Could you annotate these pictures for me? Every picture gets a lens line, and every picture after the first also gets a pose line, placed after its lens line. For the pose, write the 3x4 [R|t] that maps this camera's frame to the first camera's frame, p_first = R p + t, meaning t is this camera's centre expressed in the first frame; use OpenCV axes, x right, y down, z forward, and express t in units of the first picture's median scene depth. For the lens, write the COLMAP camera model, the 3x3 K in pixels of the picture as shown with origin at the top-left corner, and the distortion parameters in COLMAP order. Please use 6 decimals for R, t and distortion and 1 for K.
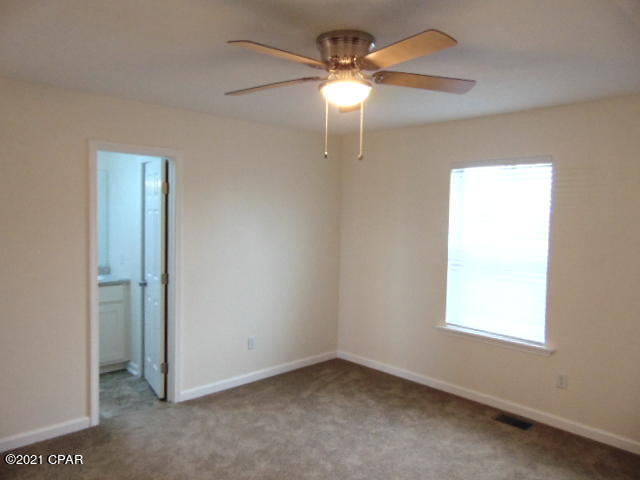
lens RADIAL K [[478.3, 0, 330.1], [0, 478.3, 249.6], [0, 0, 1]] dist [-0.000268, 0.003714]
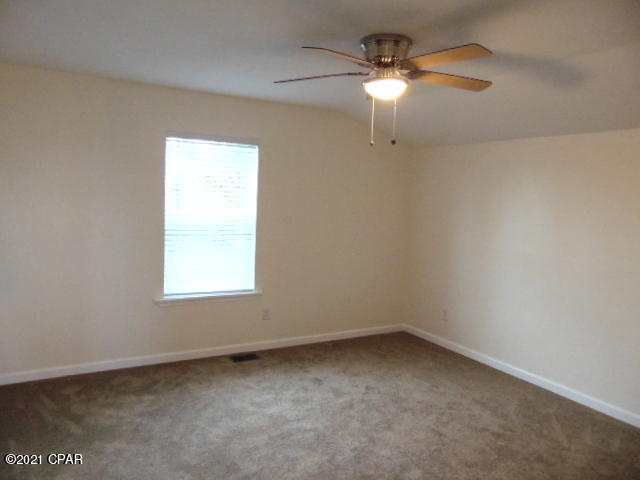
lens RADIAL K [[481.4, 0, 320.0], [0, 481.4, 240.0], [0, 0, 1]] dist [-0.010840, 0.042158]
pose [[0.644794, -0.248751, 0.722747, -0.972030], [0.199932, 0.967531, 0.154632, -0.180771], [-0.737745, 0.044794, 0.673591, 0.349145]]
